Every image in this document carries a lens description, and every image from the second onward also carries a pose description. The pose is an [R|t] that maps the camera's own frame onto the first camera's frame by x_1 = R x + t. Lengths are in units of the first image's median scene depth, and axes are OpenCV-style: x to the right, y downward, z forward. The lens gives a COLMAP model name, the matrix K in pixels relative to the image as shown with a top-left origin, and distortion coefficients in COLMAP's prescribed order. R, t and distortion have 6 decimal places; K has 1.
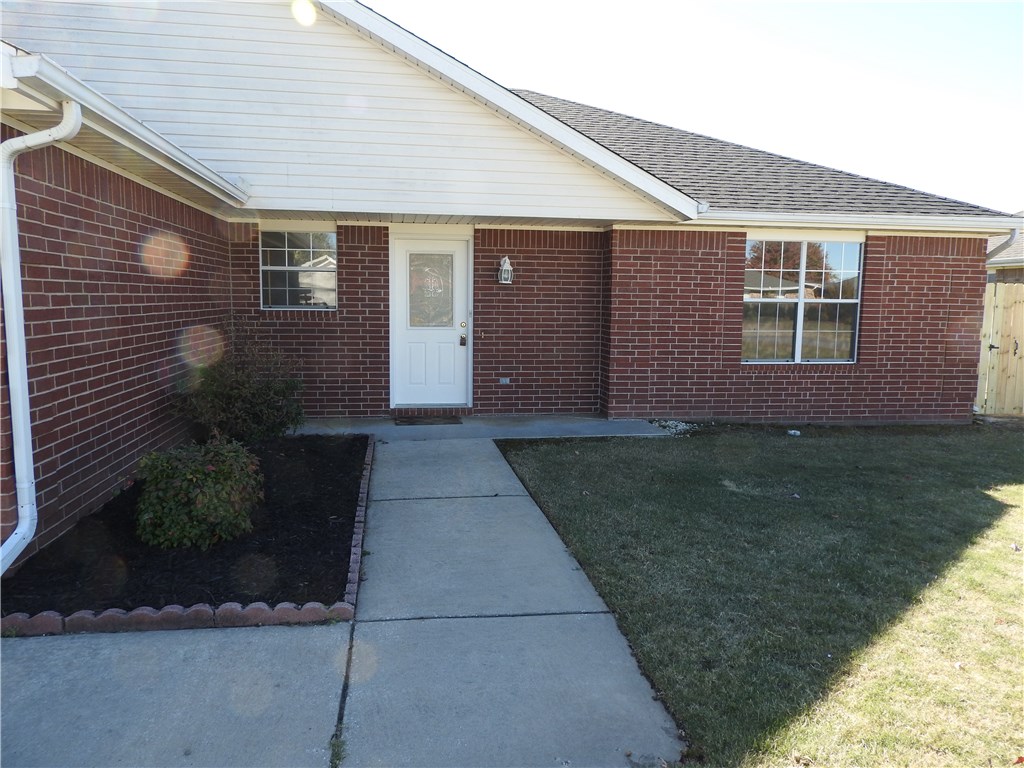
lens RADIAL K [[720.3, 0, 510.8], [0, 720.3, 385.0], [0, 0, 1]] dist [0.006645, 0.001563]
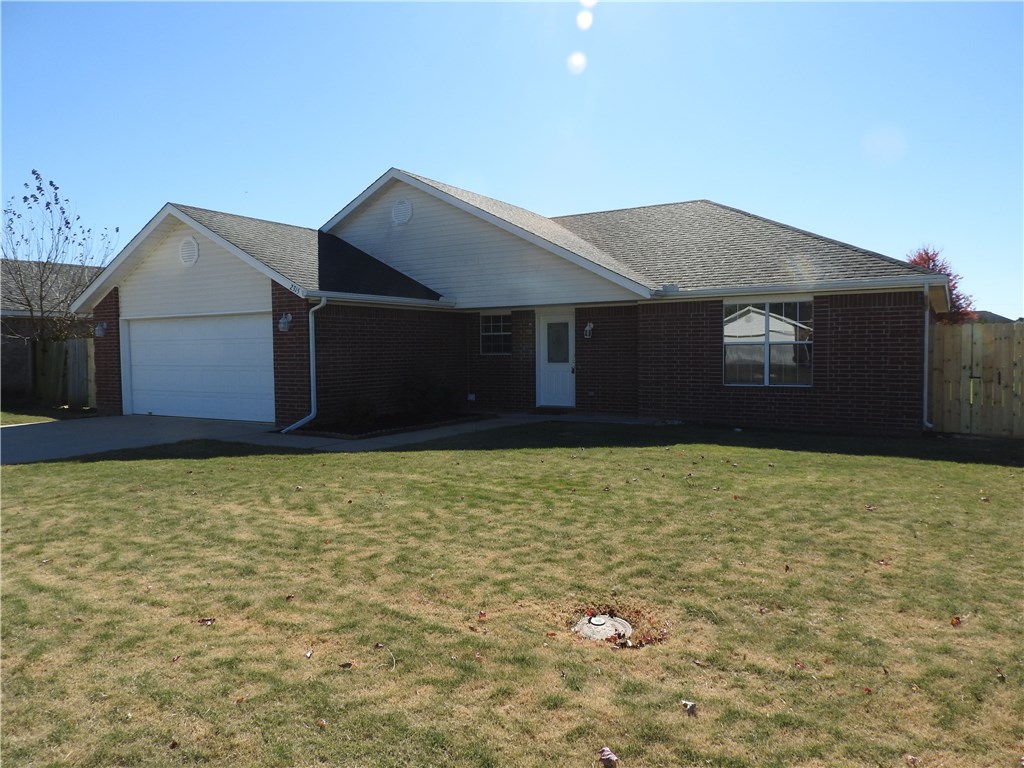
lens RADIAL K [[720.3, 0, 511.7], [0, 720.3, 383.3], [0, 0, 1]] dist [0.006645, 0.001563]
pose [[0.767481, 0.009675, -0.640998, 0.949757], [-0.055286, 0.997160, -0.051146, 0.068566], [0.638683, 0.074692, 0.765836, -0.447649]]
